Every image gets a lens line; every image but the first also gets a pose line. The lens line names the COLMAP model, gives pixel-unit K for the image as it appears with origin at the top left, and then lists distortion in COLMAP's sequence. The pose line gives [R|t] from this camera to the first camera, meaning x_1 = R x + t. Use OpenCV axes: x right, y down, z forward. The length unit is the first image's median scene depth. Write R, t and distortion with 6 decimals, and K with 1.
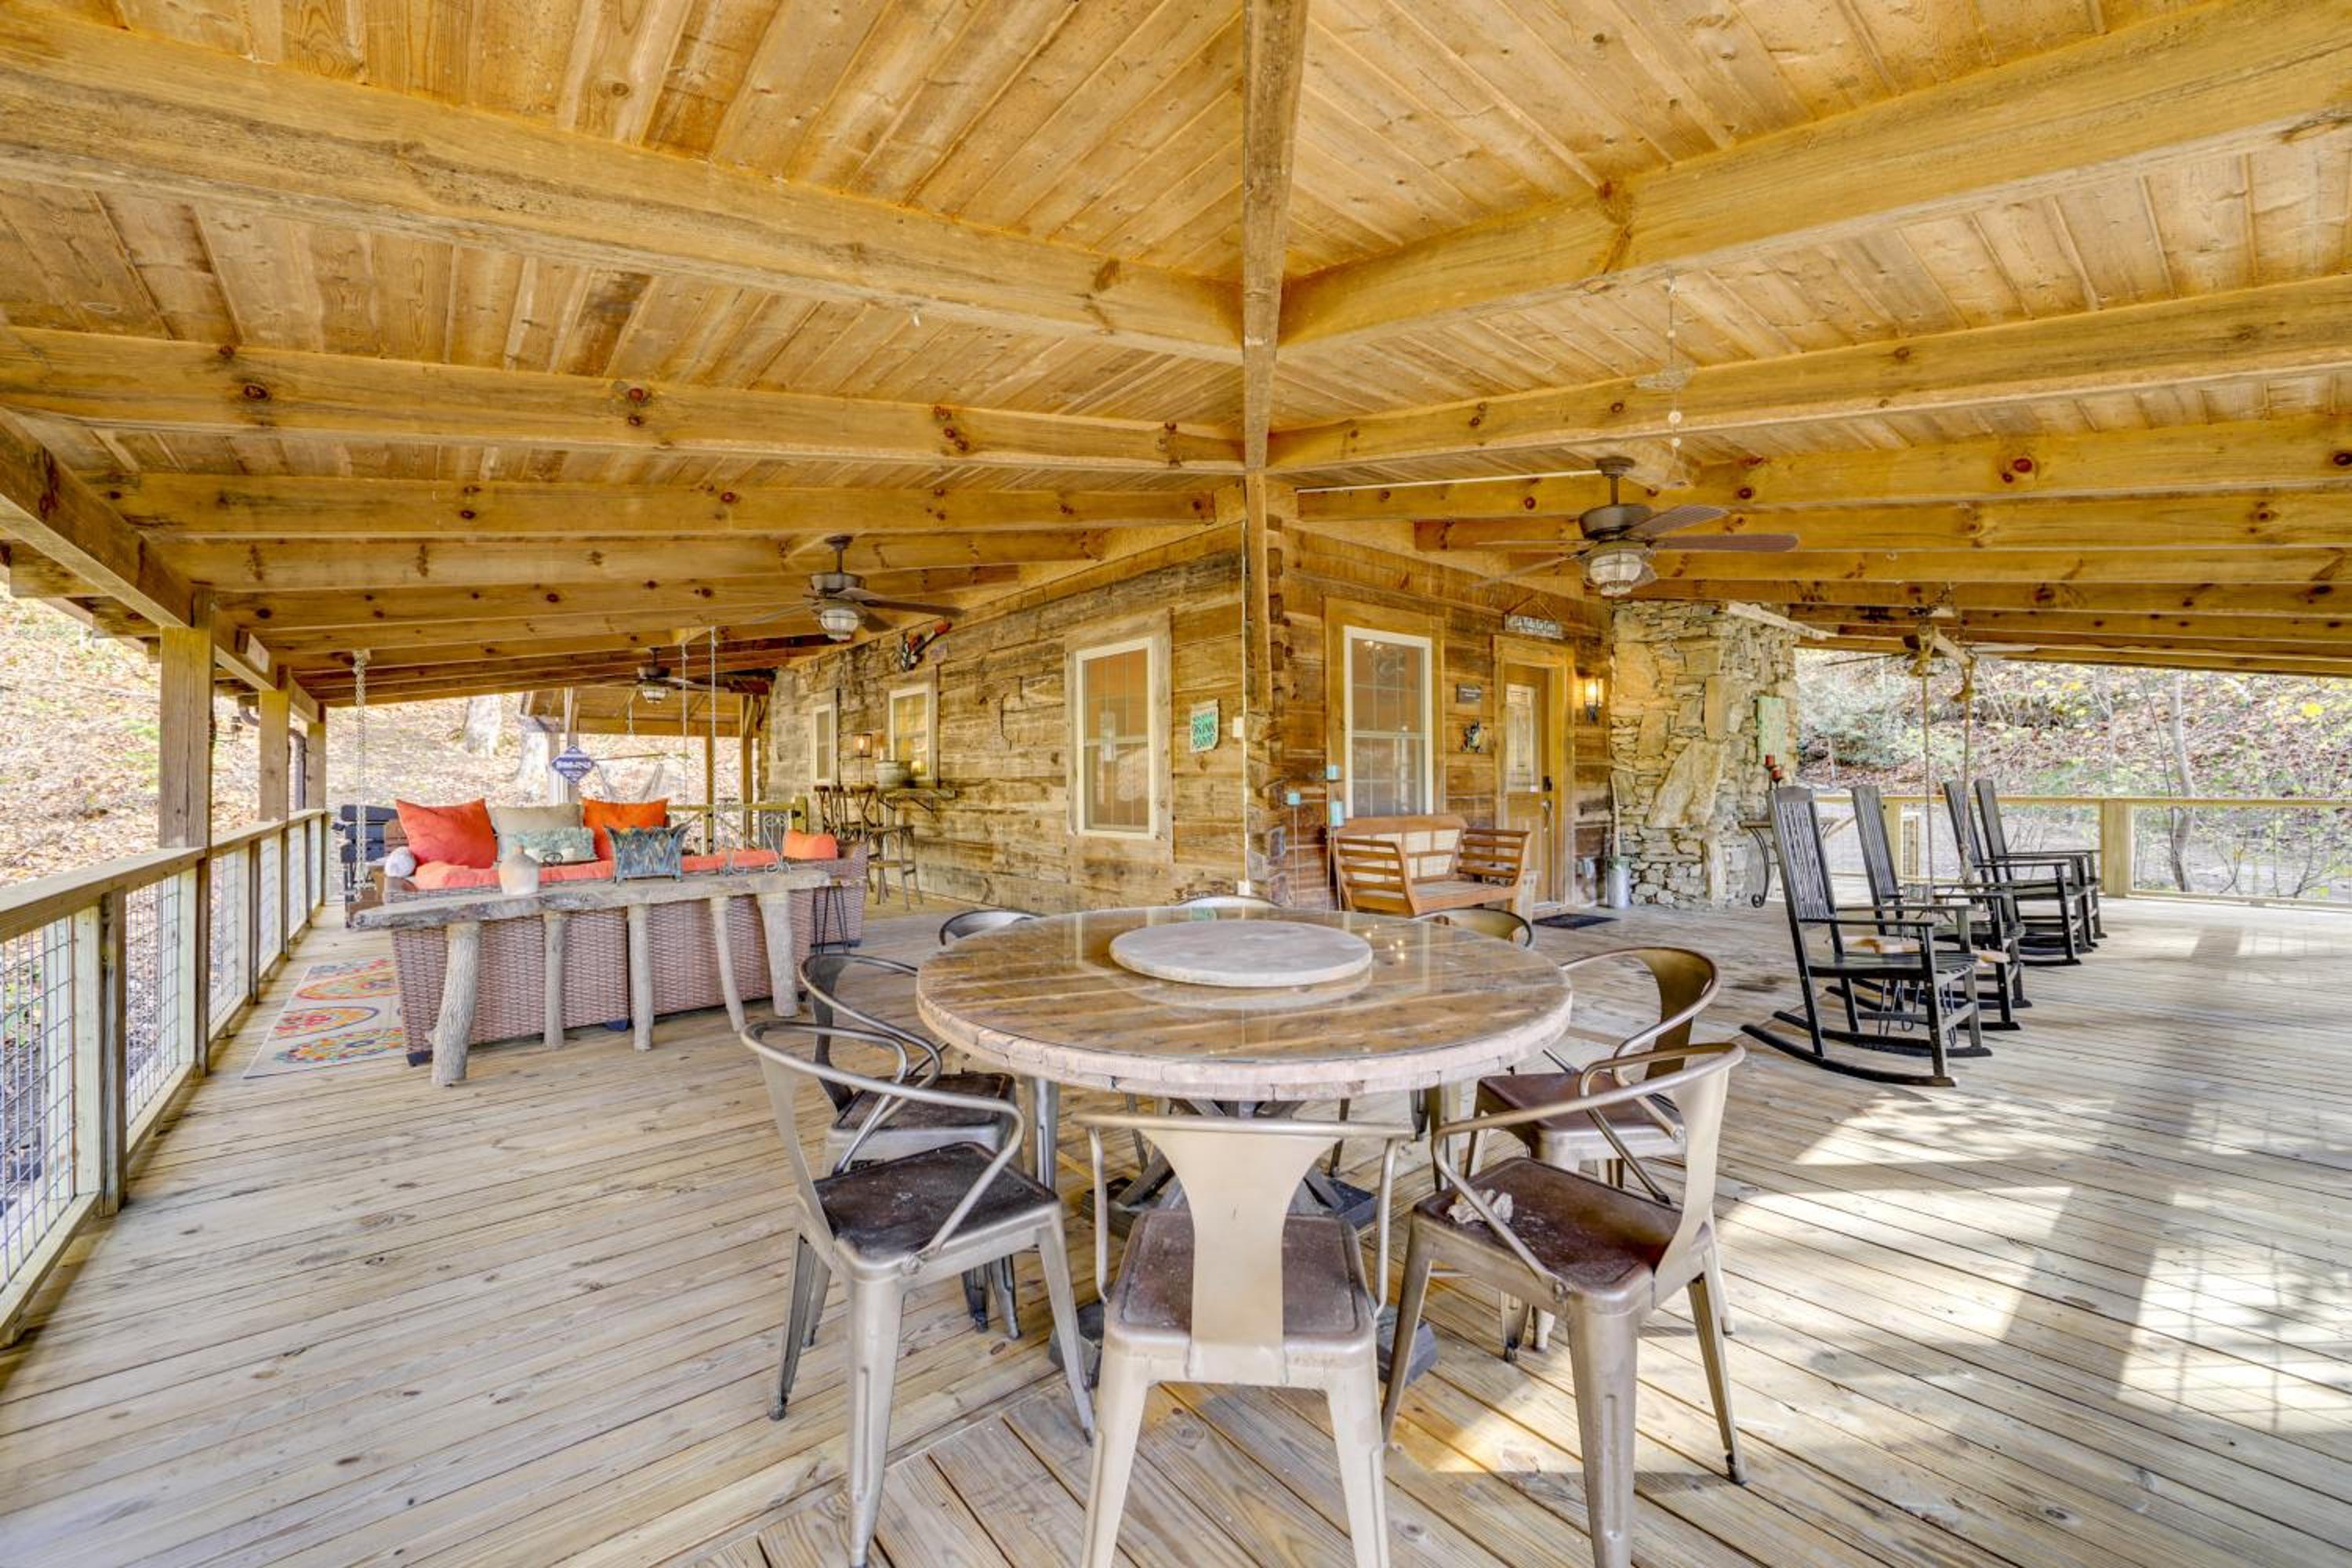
lens RADIAL K [[935.1, 0, 1176.3], [0, 935.1, 784.3], [0, 0, 1]] dist [-0.002976, -0.000073]
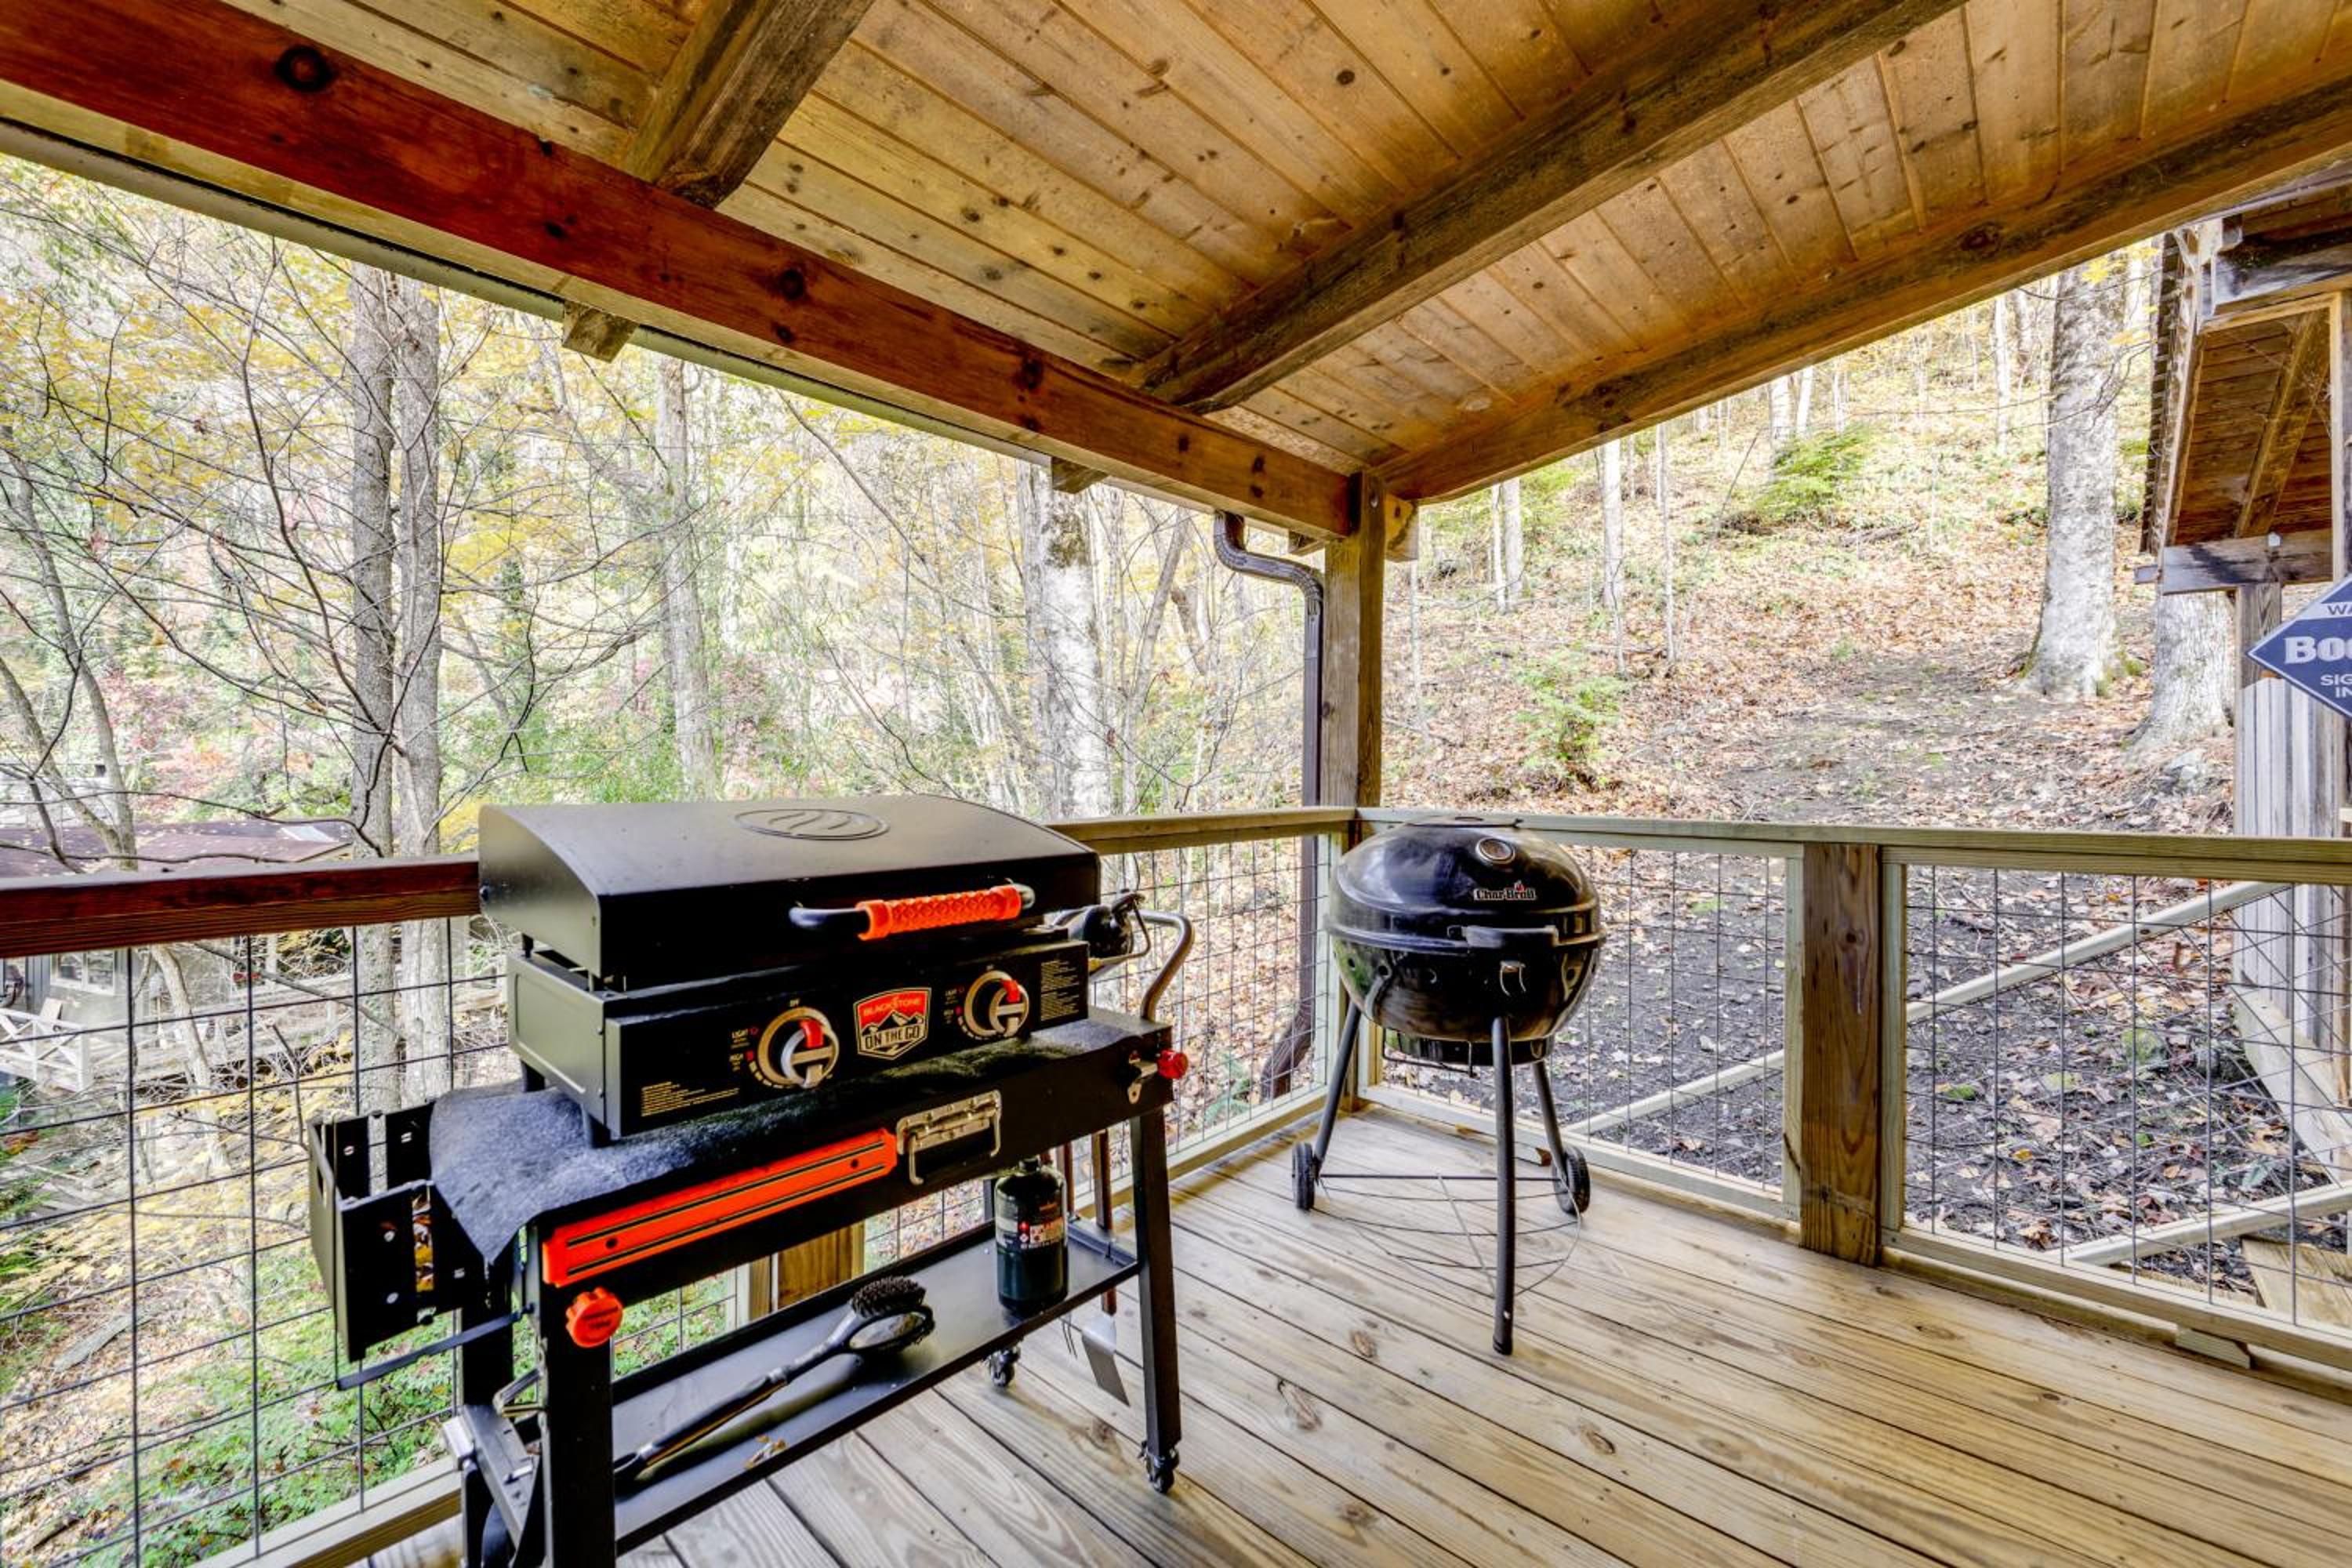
lens RADIAL K [[935.1, 0, 1175.7], [0, 935.1, 786.5], [0, 0, 1]] dist [-0.002976, -0.000073]
pose [[0.135710, 0.022300, -0.990498, -0.449186], [-0.002803, 0.999751, 0.022124, 0.010843], [0.990745, -0.000226, 0.135739, 0.660508]]
